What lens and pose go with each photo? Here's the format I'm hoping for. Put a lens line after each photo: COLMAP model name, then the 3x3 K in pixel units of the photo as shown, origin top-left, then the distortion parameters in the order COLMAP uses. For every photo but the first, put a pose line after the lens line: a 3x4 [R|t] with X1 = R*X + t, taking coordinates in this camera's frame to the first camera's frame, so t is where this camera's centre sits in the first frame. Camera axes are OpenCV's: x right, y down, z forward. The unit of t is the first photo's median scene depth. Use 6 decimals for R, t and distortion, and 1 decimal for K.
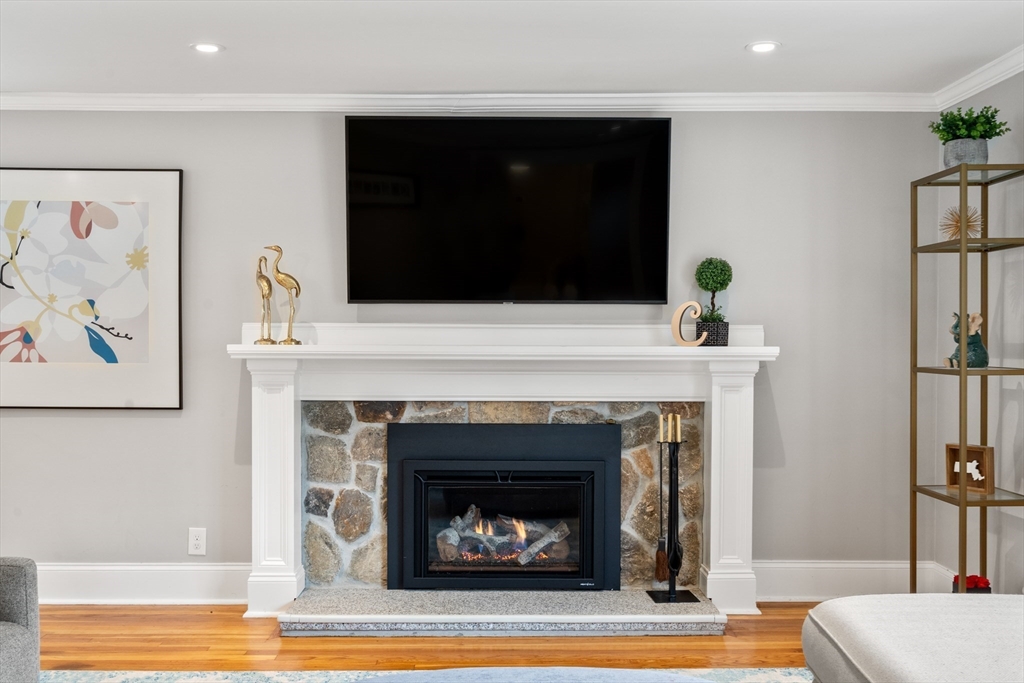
lens RADIAL K [[1052.4, 0, 506.1], [0, 1052.4, 359.9], [0, 0, 1]] dist [0.006517, 0.000000]
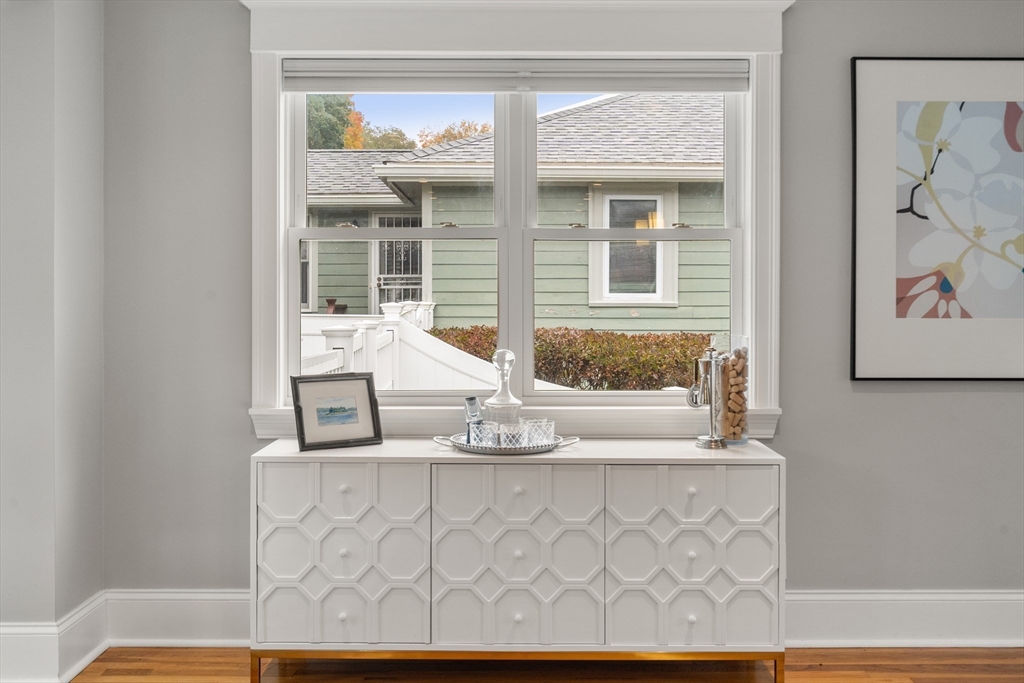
lens RADIAL K [[1052.4, 0, 511.6], [0, 1052.4, 300.4], [0, 0, 1]] dist [0.006517, 0.000000]
pose [[0.999966, -0.005389, -0.006290, -0.757606], [0.005197, 0.999533, -0.030105, 0.010547], [0.006449, 0.030071, 0.999527, 0.256241]]
